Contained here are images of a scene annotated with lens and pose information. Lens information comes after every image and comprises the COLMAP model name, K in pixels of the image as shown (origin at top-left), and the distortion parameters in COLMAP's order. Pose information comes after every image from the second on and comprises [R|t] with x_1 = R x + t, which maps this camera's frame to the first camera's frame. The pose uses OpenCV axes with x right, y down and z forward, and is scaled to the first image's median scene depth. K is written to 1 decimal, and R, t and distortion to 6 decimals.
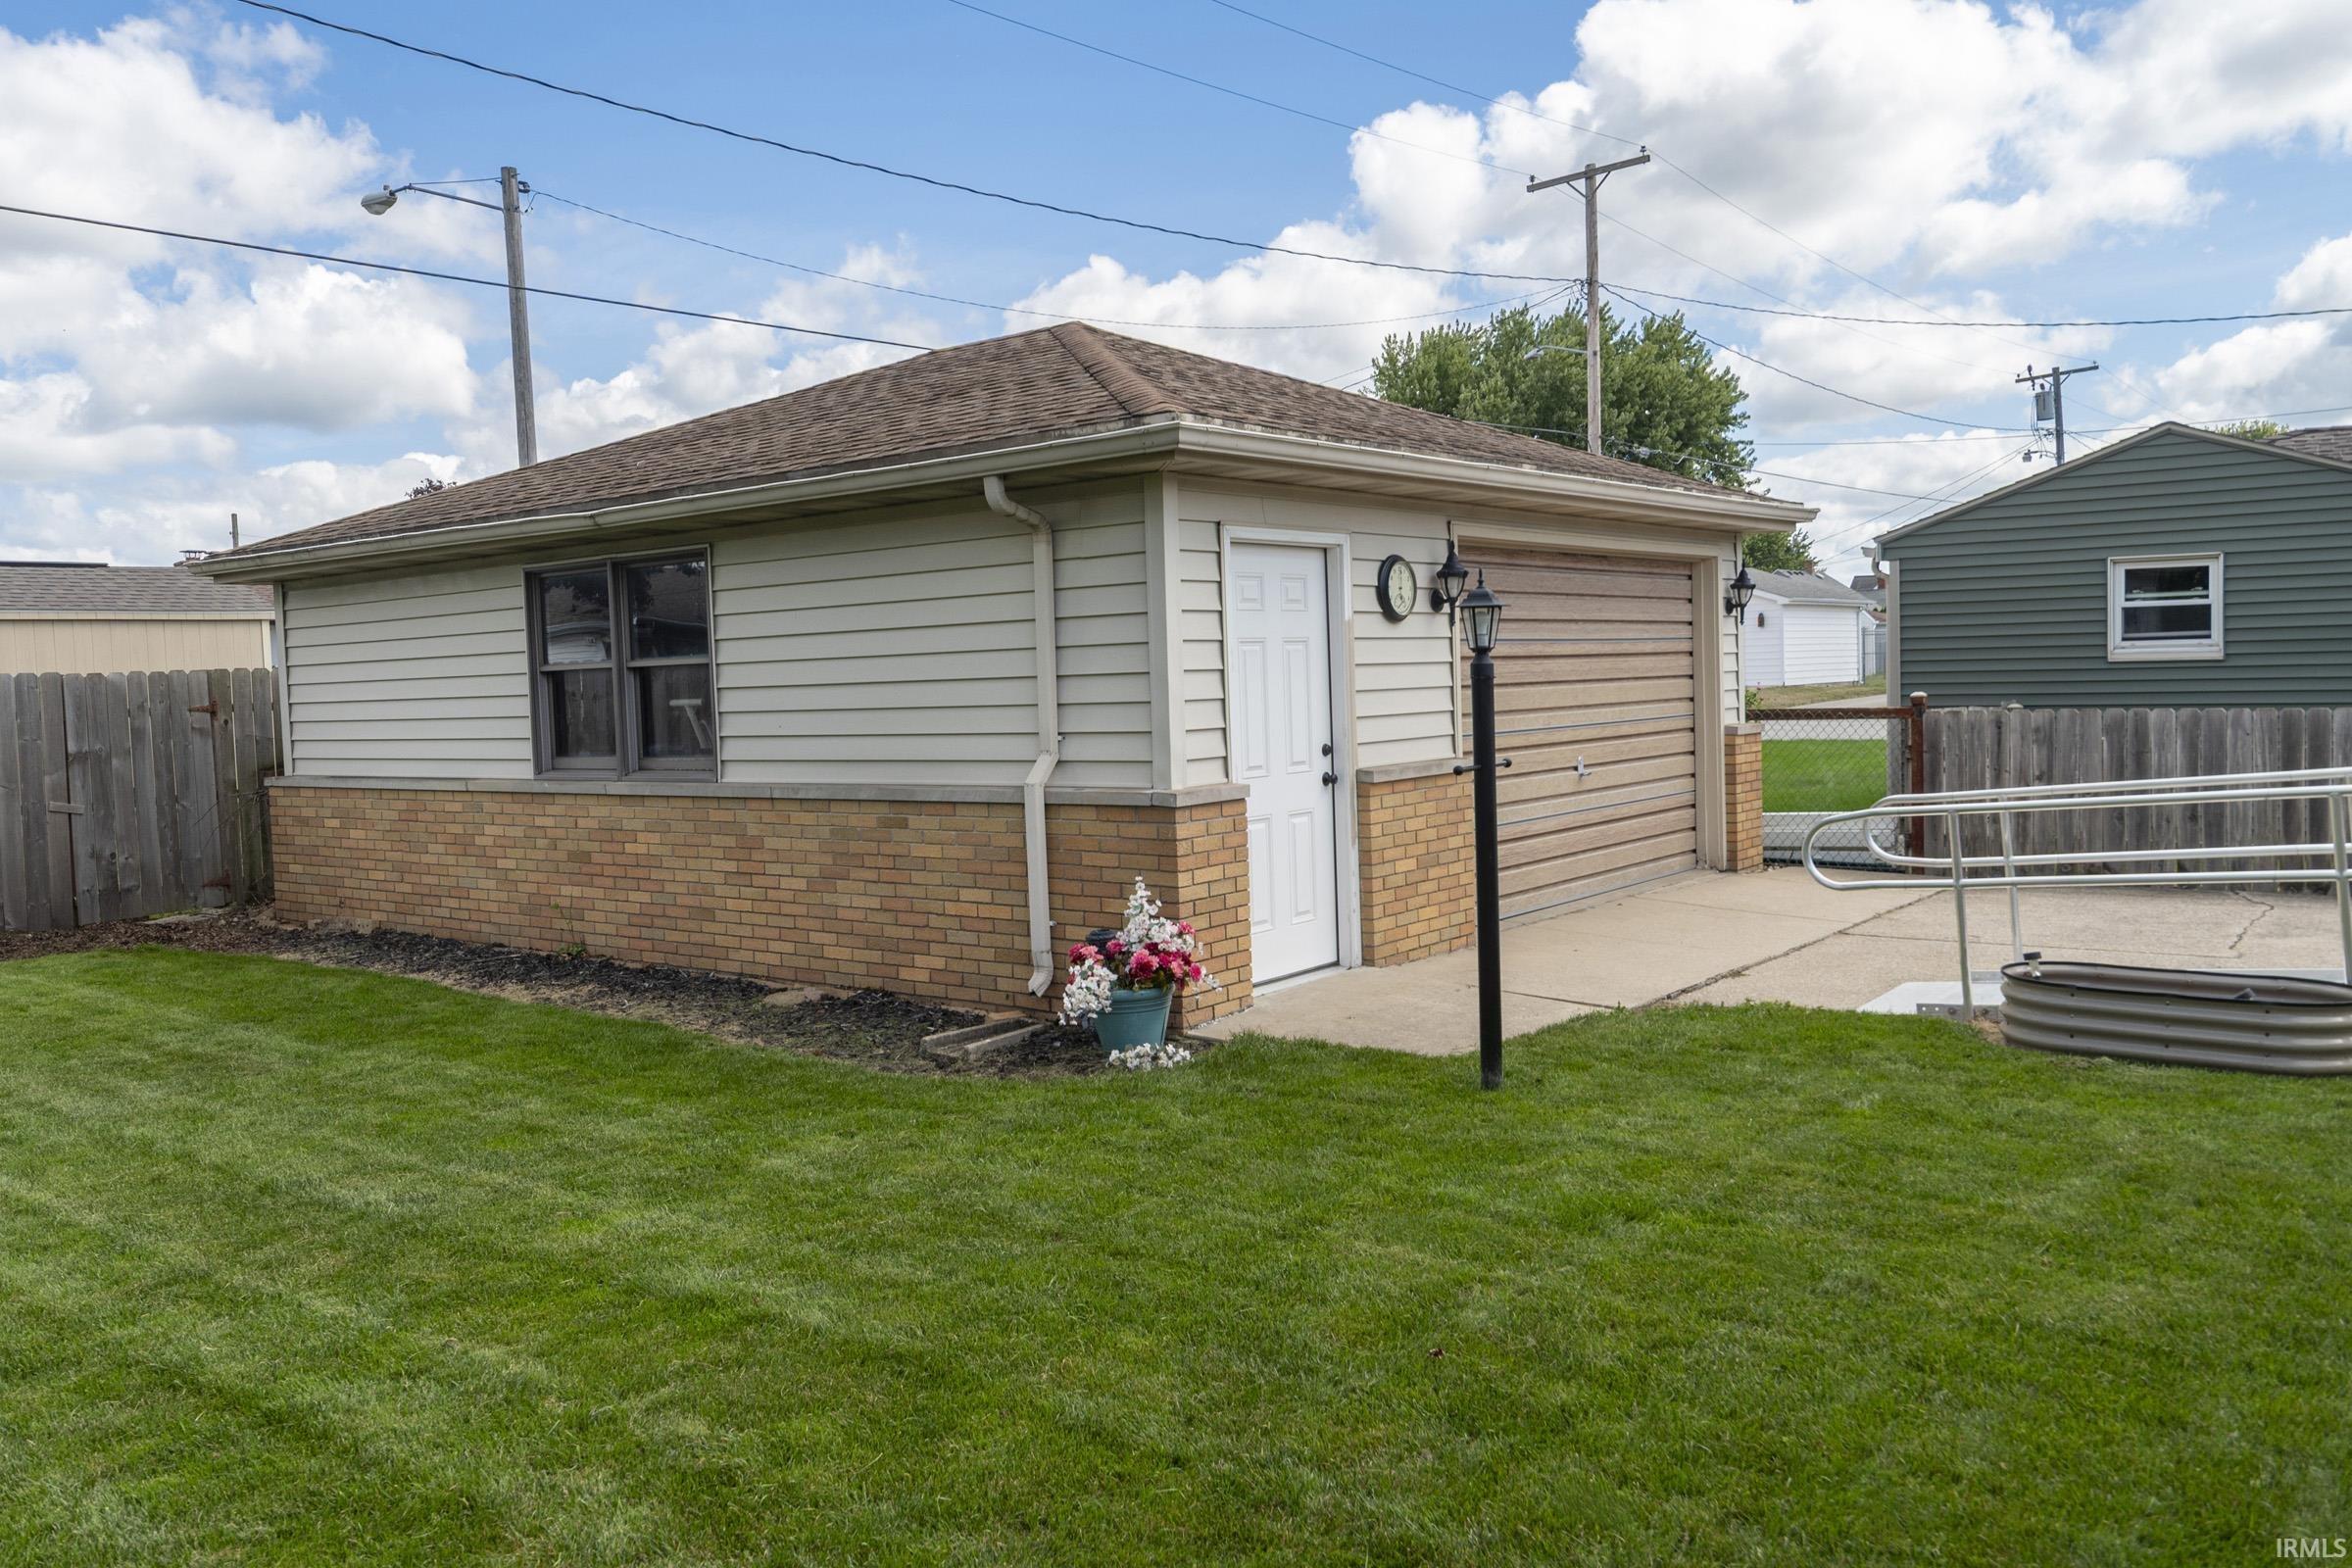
lens RADIAL K [[1791.1, 0, 1174.2], [0, 1791.1, 784.3], [0, 0, 1]] dist [-0.004660, 0.000594]
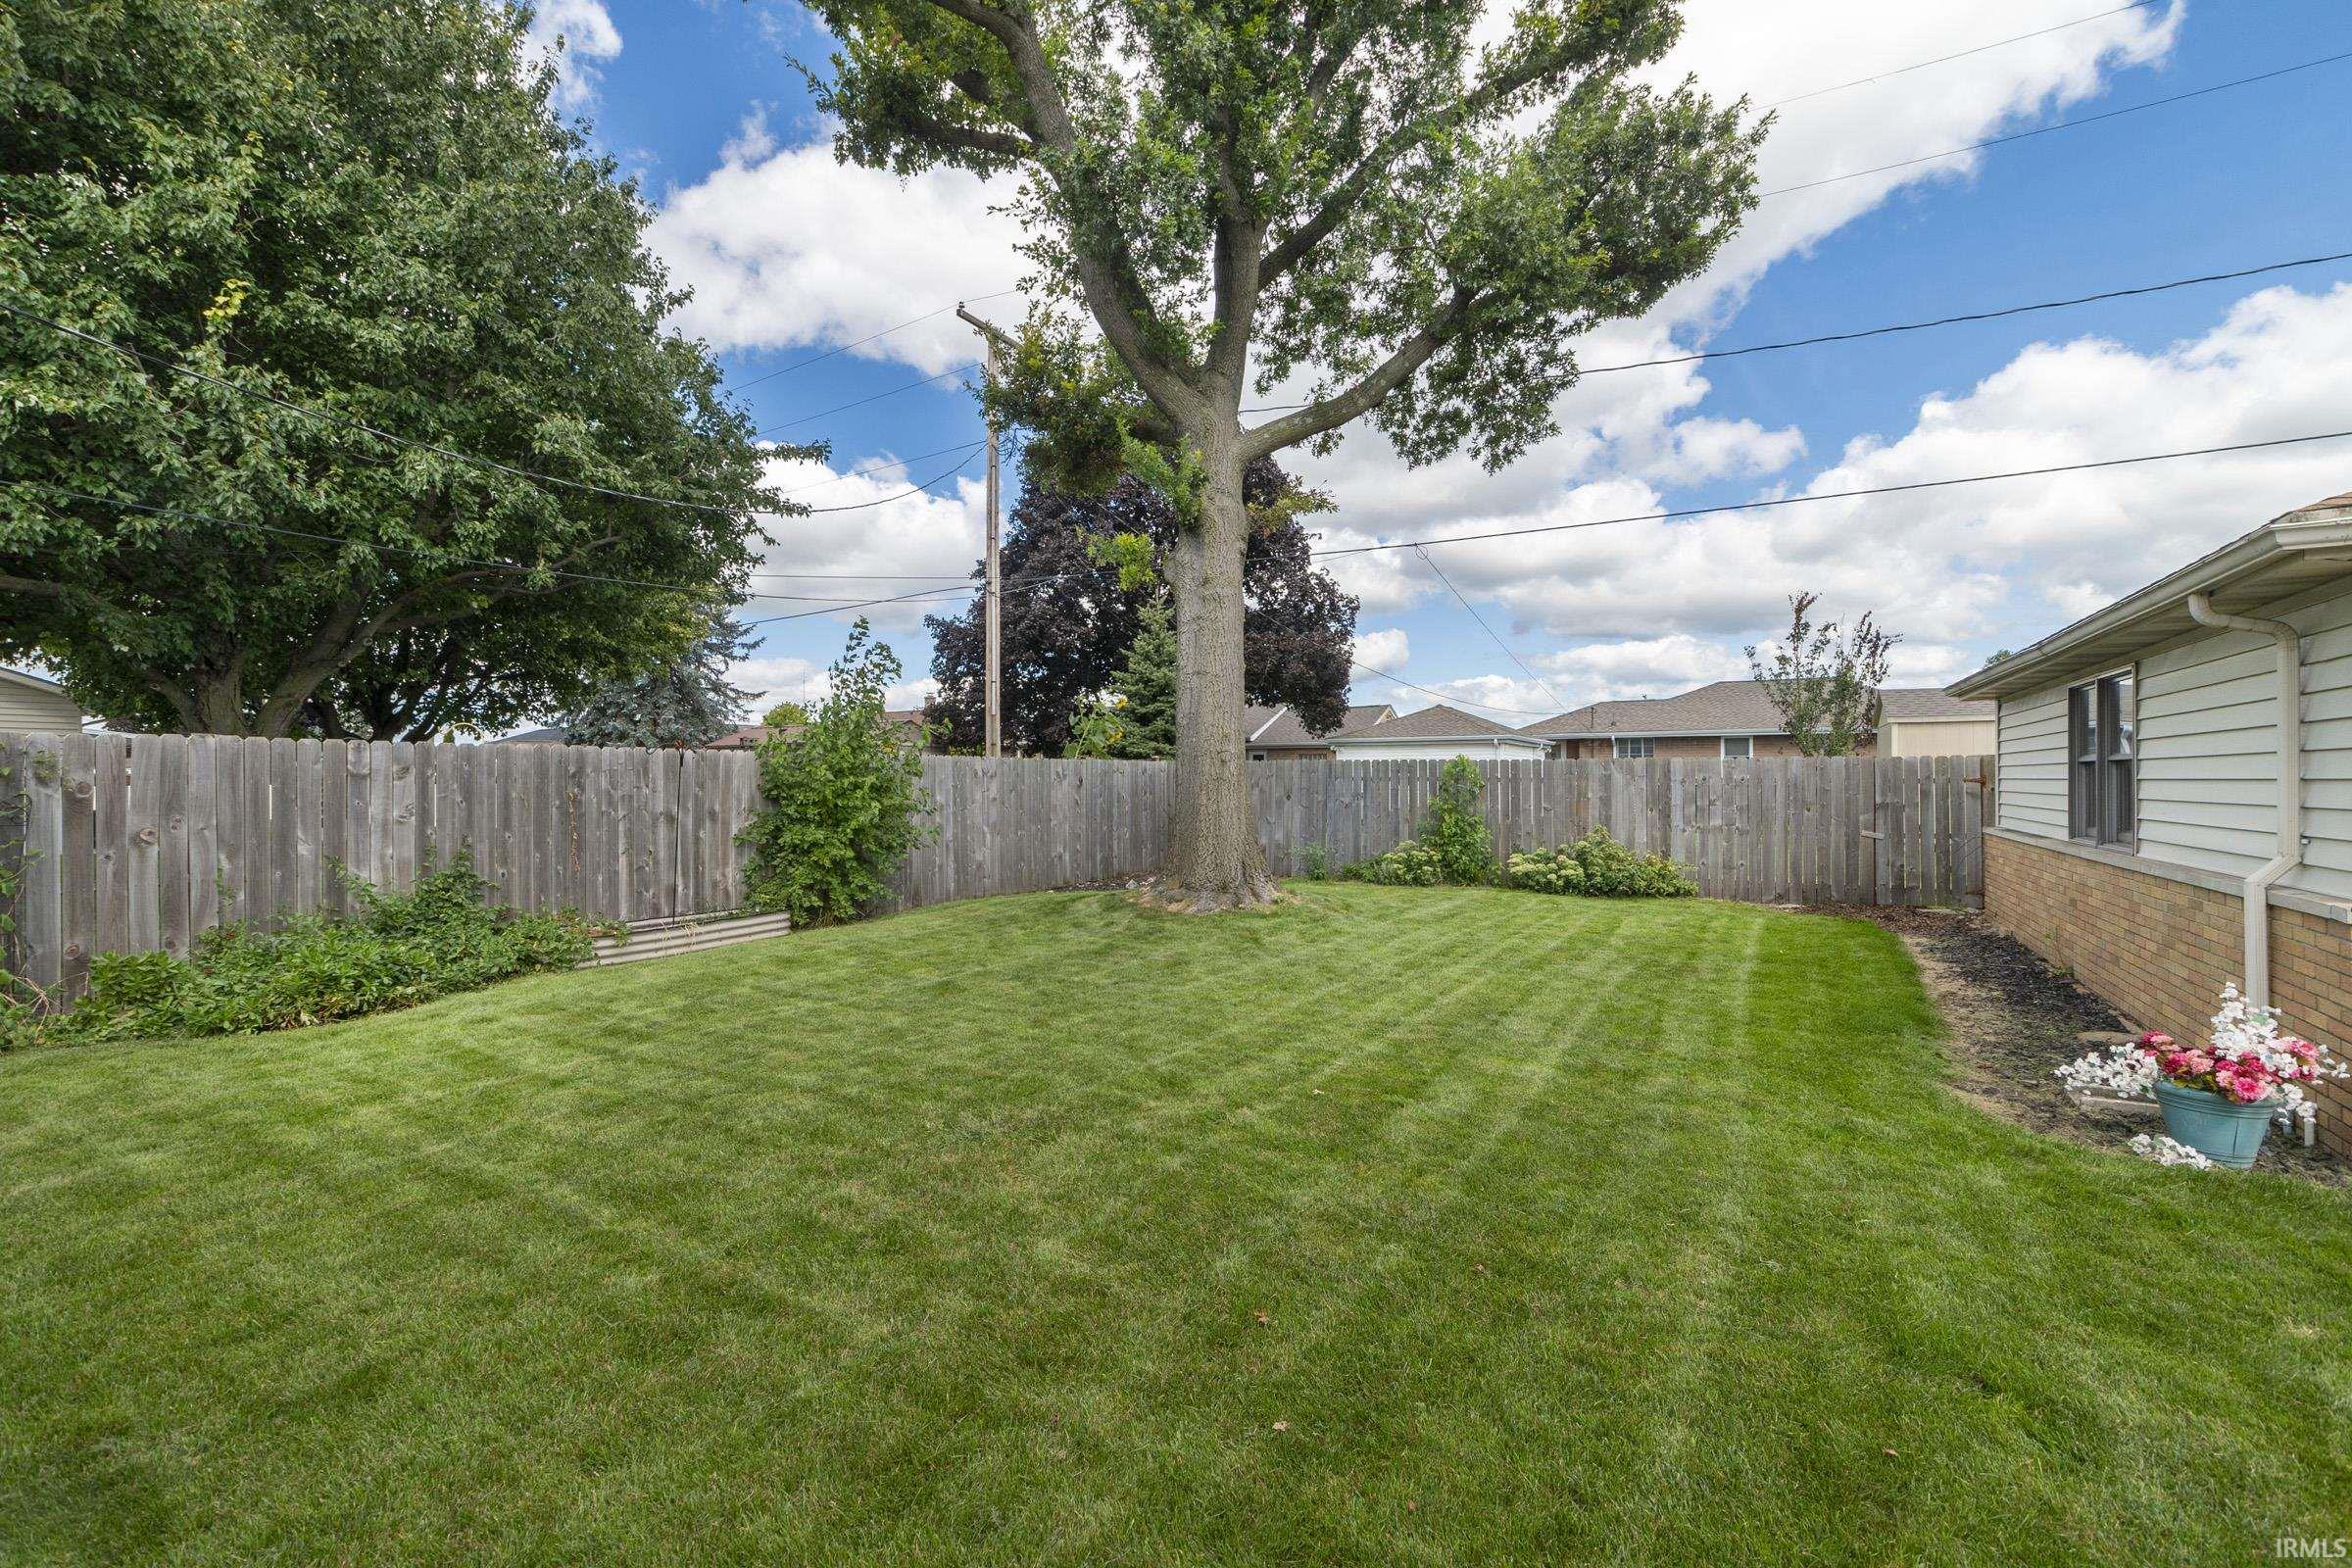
lens RADIAL K [[1037.5, 0, 1168.7], [0, 1037.5, 776.9], [0, 0, 1]] dist [-0.010562, 0.000053]
pose [[0.130752, 0.033584, -0.990846, 0.420243], [-0.067190, 0.997428, 0.024940, -0.033302], [0.989136, 0.063314, 0.132673, 0.294847]]
